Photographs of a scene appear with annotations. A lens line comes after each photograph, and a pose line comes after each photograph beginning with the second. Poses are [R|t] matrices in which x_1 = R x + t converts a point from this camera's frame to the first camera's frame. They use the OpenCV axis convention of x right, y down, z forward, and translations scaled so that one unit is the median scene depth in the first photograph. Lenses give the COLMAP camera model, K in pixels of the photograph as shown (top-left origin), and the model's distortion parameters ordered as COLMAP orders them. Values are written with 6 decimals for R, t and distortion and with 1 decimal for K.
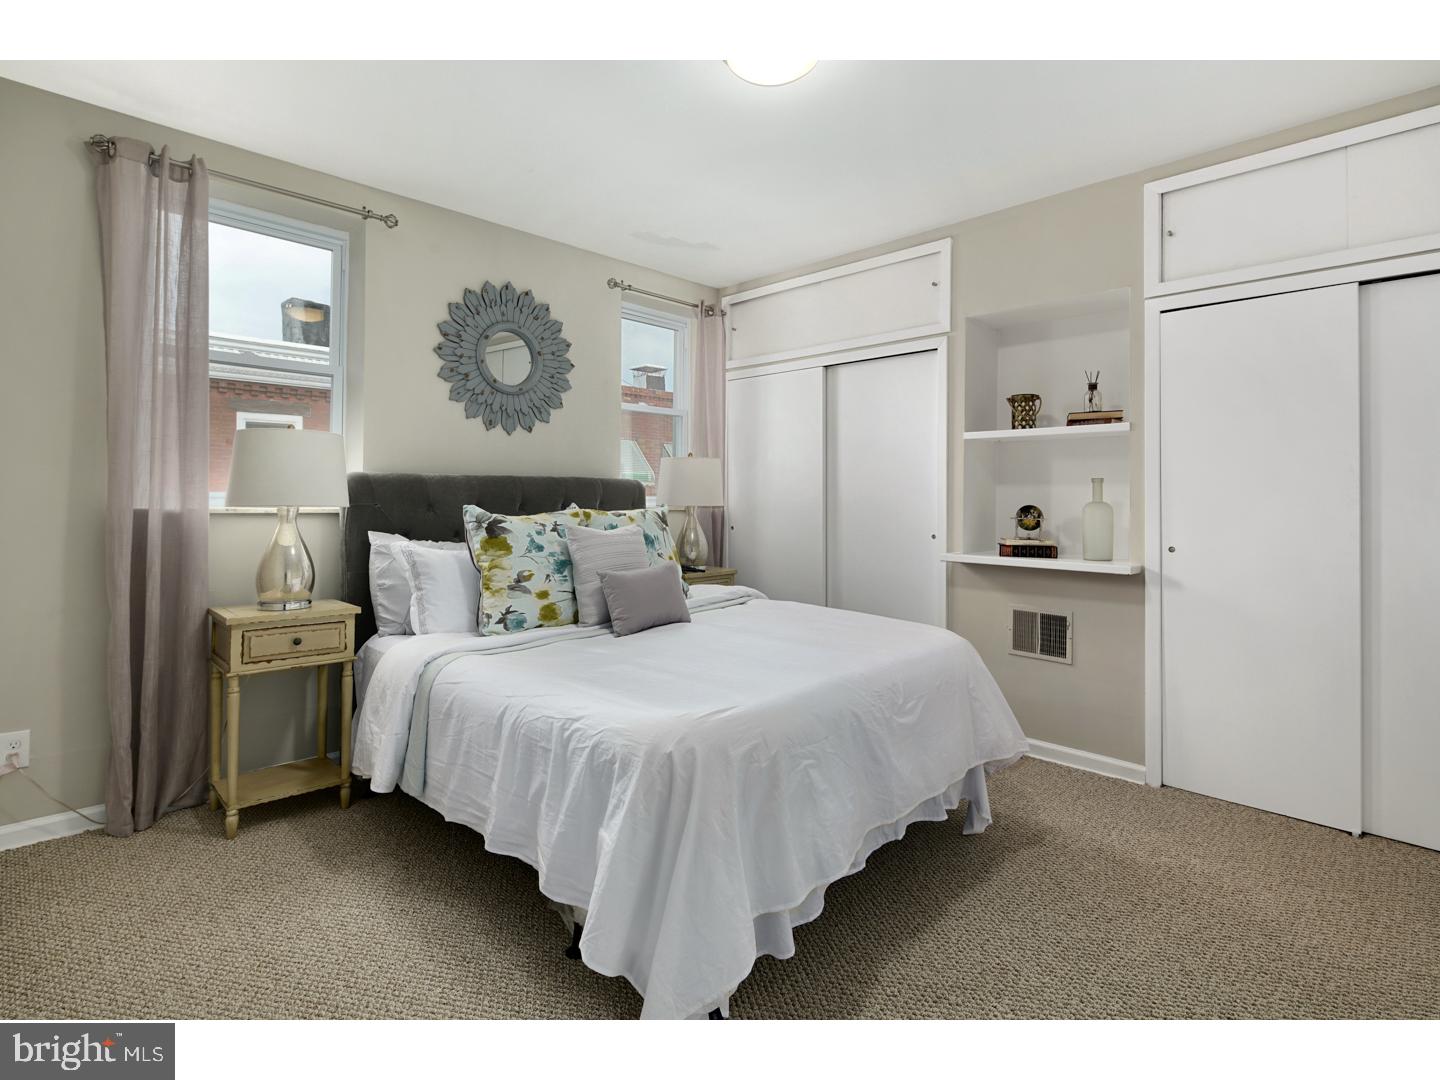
lens RADIAL K [[713.1, 0, 702.7], [0, 713.1, 490.2], [0, 0, 1]] dist [0.000954, 0.000043]
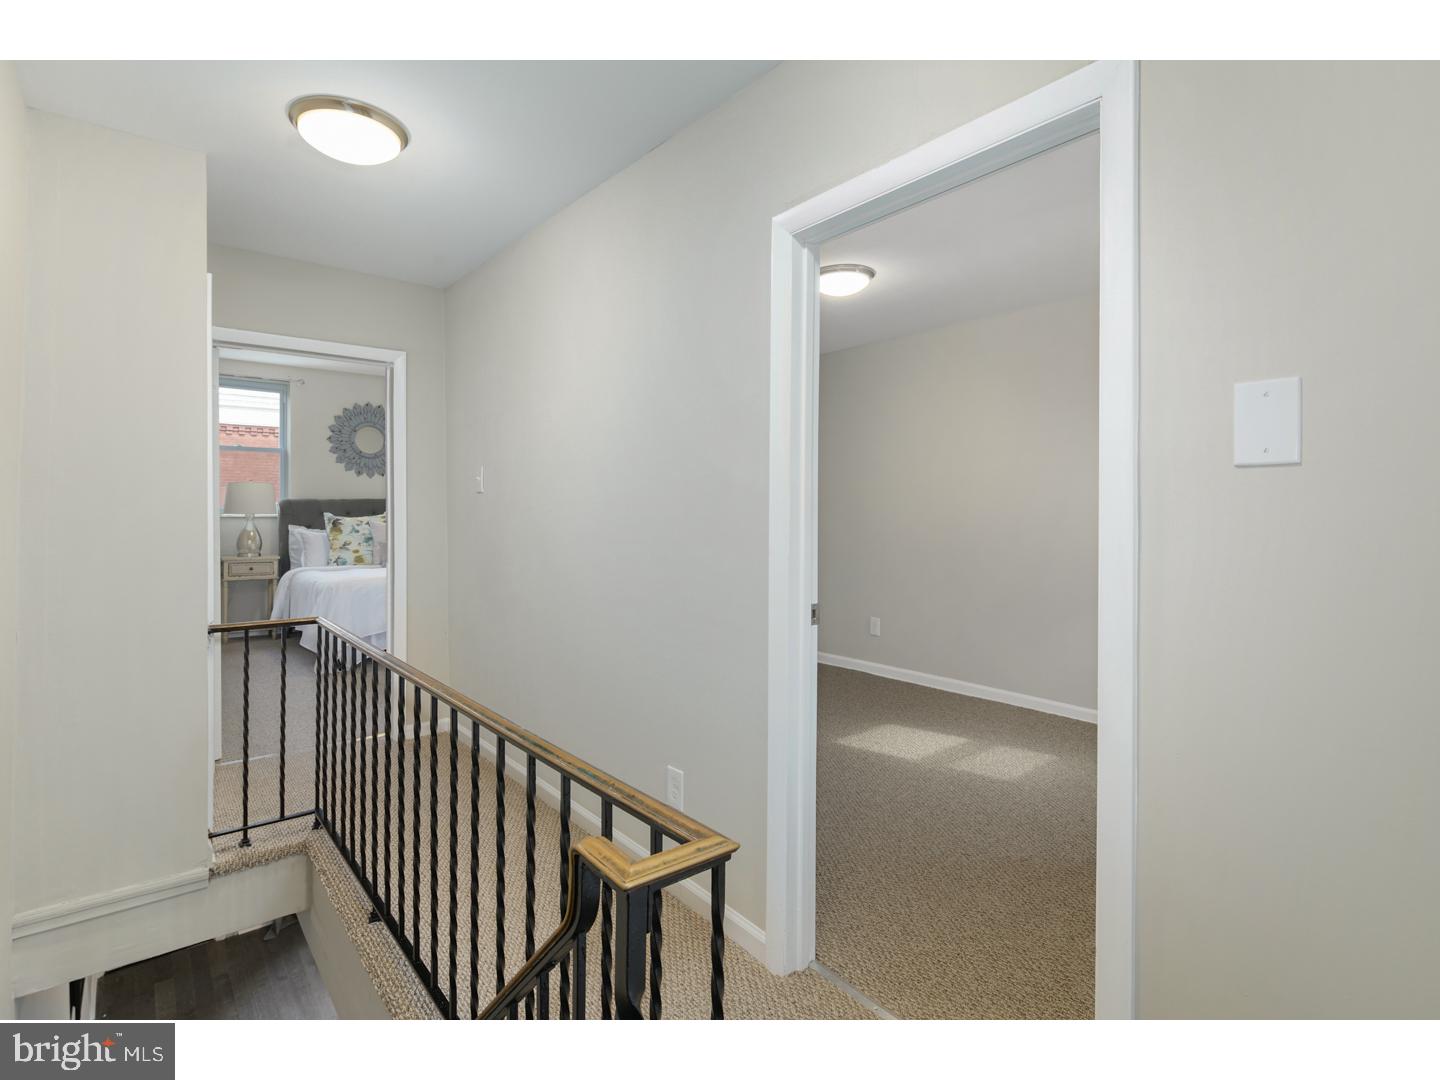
lens RADIAL K [[702.0, 0, 712.5], [0, 702.0, 507.7], [0, 0, 1]] dist [0.002075, -0.000057]
pose [[0.996438, -0.005090, -0.084178, 0.926214], [0.006255, 0.999888, 0.013582, -0.015528], [0.084100, -0.014061, 0.996358, -0.968290]]
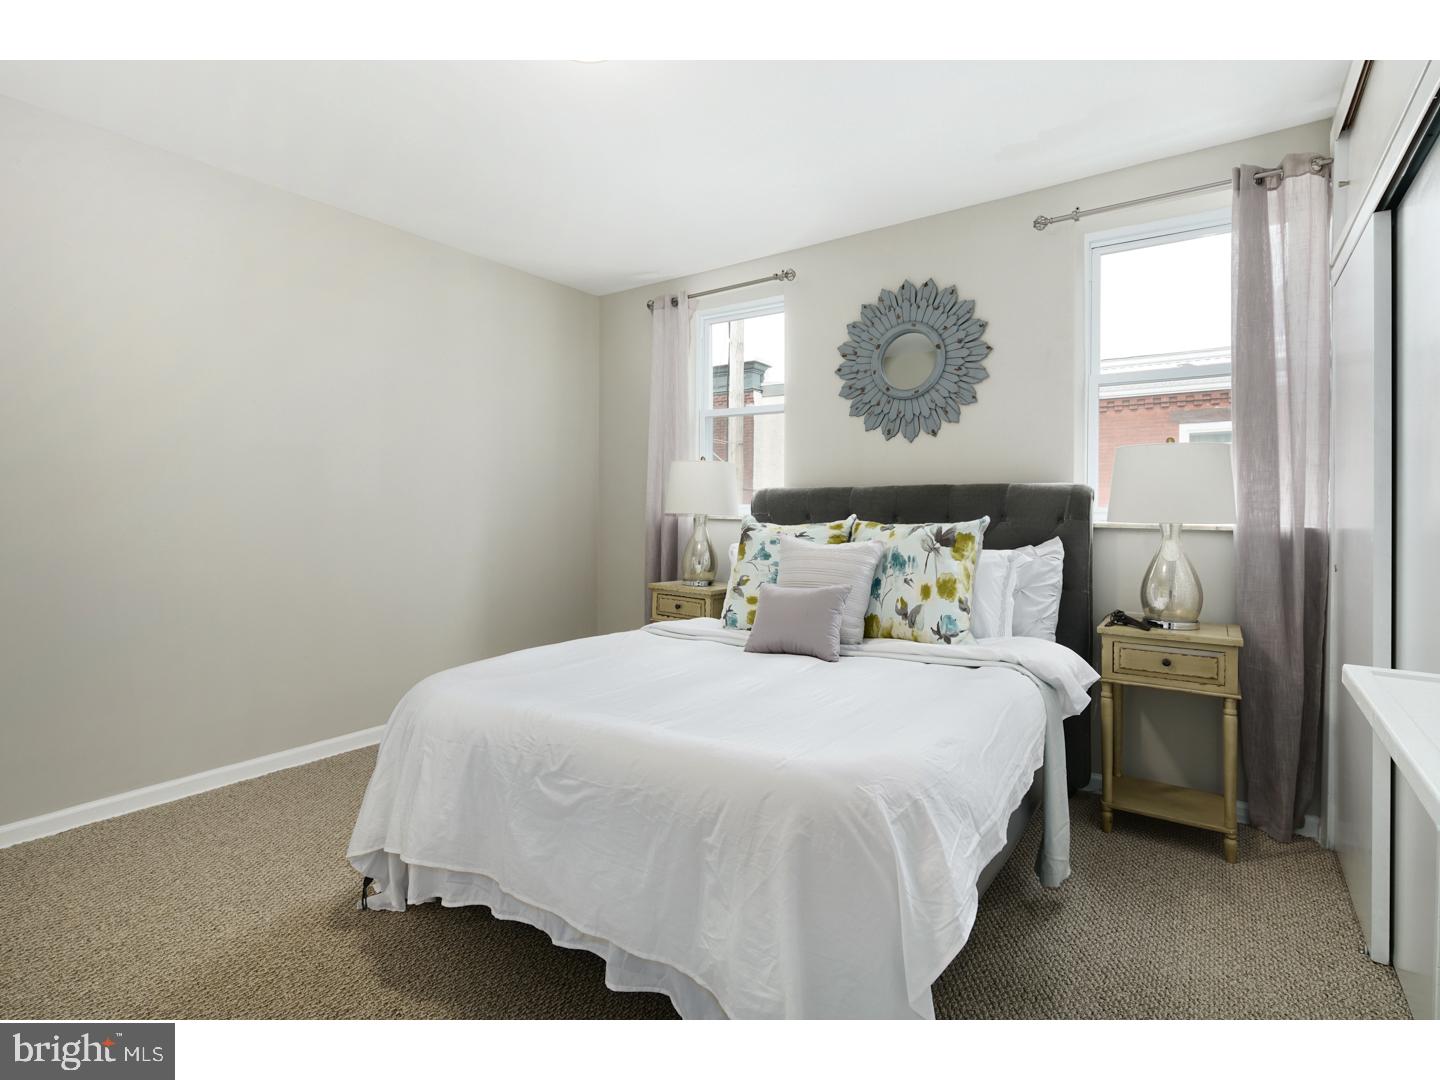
lens RADIAL K [[702.0, 0, 712.5], [0, 702.0, 507.7], [0, 0, 1]] dist [0.002075, -0.000057]
pose [[0.161594, 0.000489, -0.986857, 0.647238], [0.002986, 0.999995, 0.000984, 0.007625], [0.986853, -0.003106, 0.161592, 0.639822]]
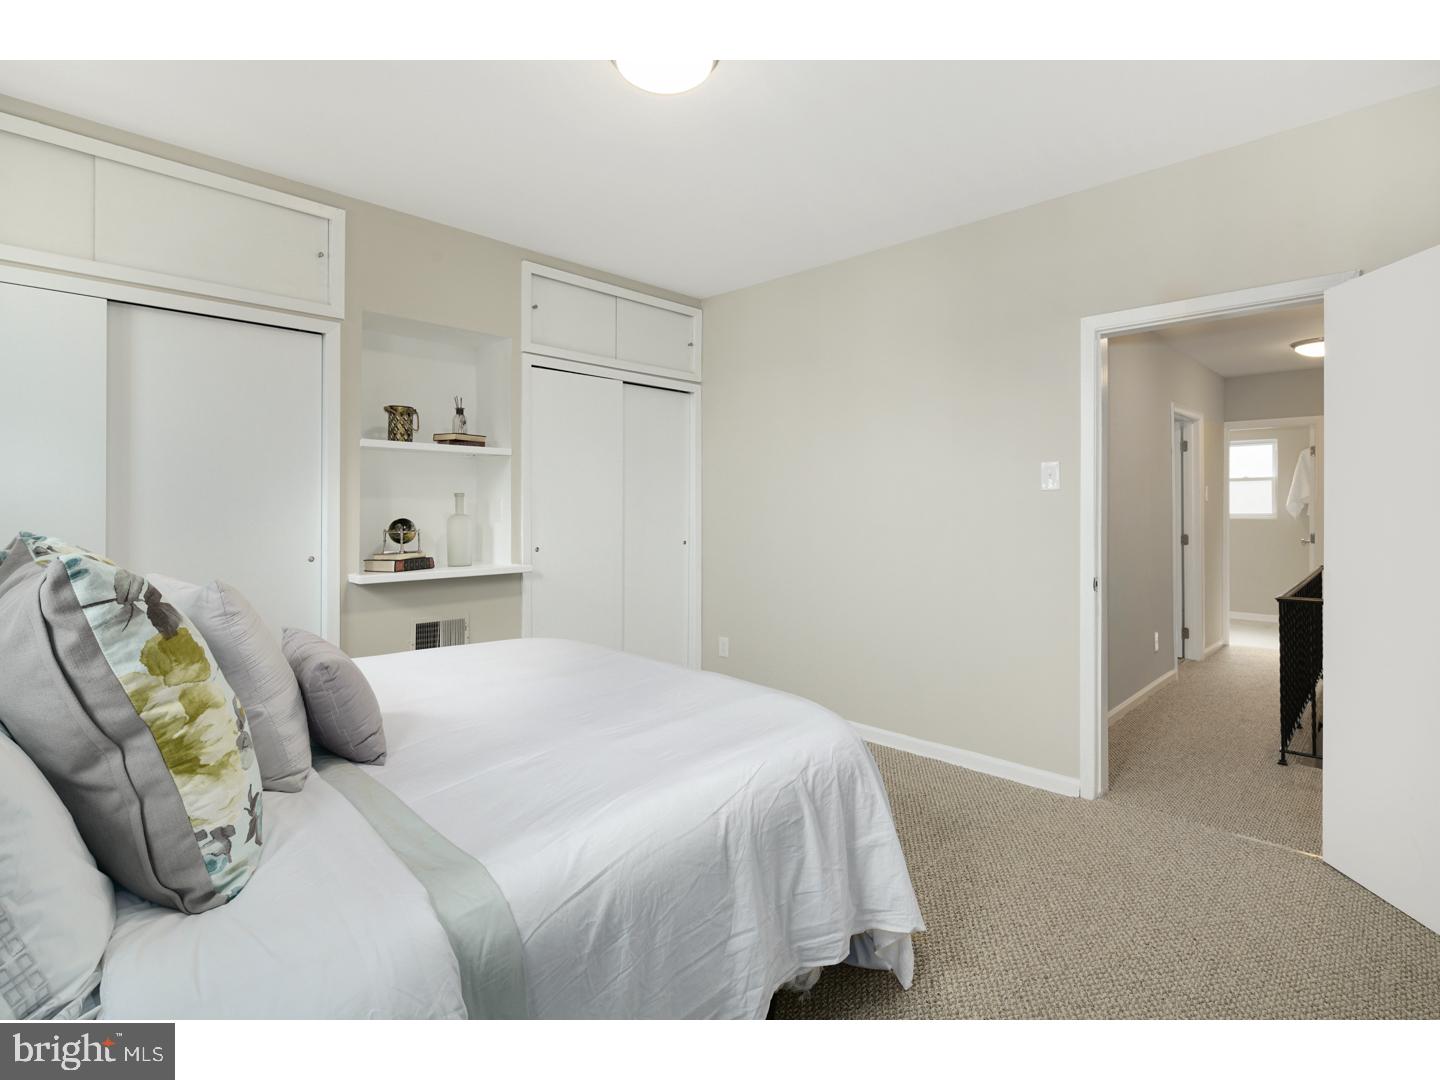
lens RADIAL K [[695.8, 0, 717.9], [0, 695.8, 530.9], [0, 0, 1]] dist [-0.000906, -0.000999]
pose [[-0.020828, -0.038862, 0.999027, -0.544741], [-0.008681, 0.999214, 0.038688, -0.003550], [-0.999745, -0.007866, -0.021149, 0.595752]]
